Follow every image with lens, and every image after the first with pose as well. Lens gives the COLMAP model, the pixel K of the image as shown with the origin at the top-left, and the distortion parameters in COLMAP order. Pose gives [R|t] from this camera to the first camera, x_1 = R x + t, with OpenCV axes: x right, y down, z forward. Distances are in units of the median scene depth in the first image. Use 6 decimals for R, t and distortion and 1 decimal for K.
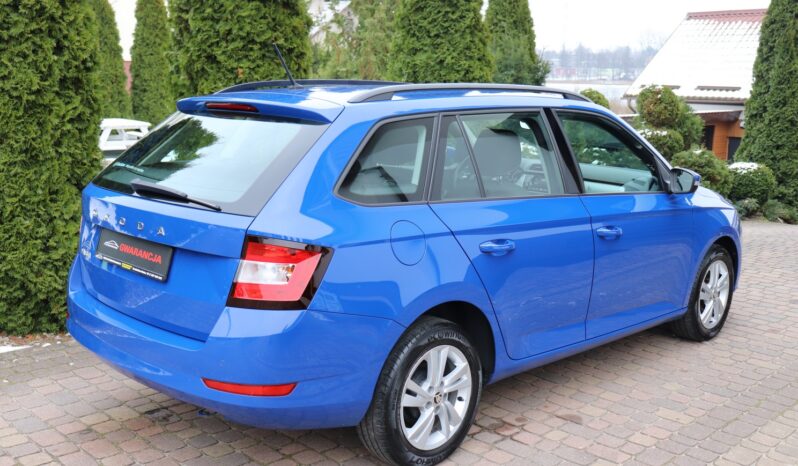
lens RADIAL K [[871.5, 0, 399.0], [0, 871.5, 234.3], [0, 0, 1]] dist [-0.023580, 0.000000]
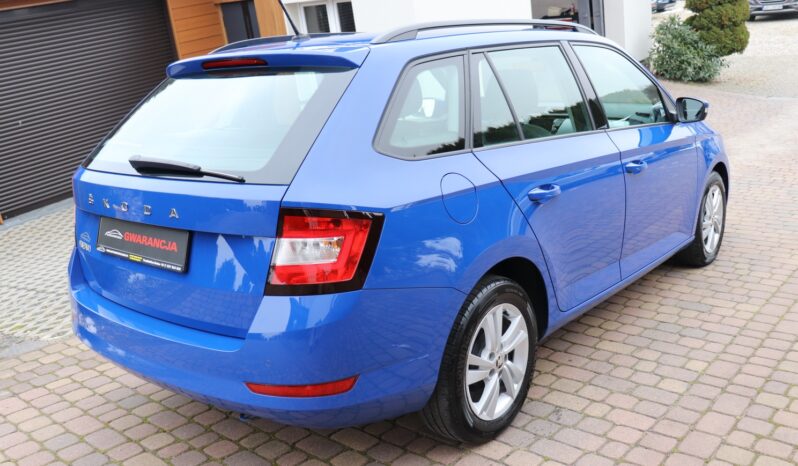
lens RADIAL K [[740.4, 0, 398.7], [0, 740.4, 231.1], [0, 0, 1]] dist [-0.154814, 0.000000]
pose [[0.991276, -0.102244, 0.083170, -0.116883], [0.097301, 0.993355, 0.061470, -0.008785], [-0.088902, -0.052841, 0.994638, 0.275470]]
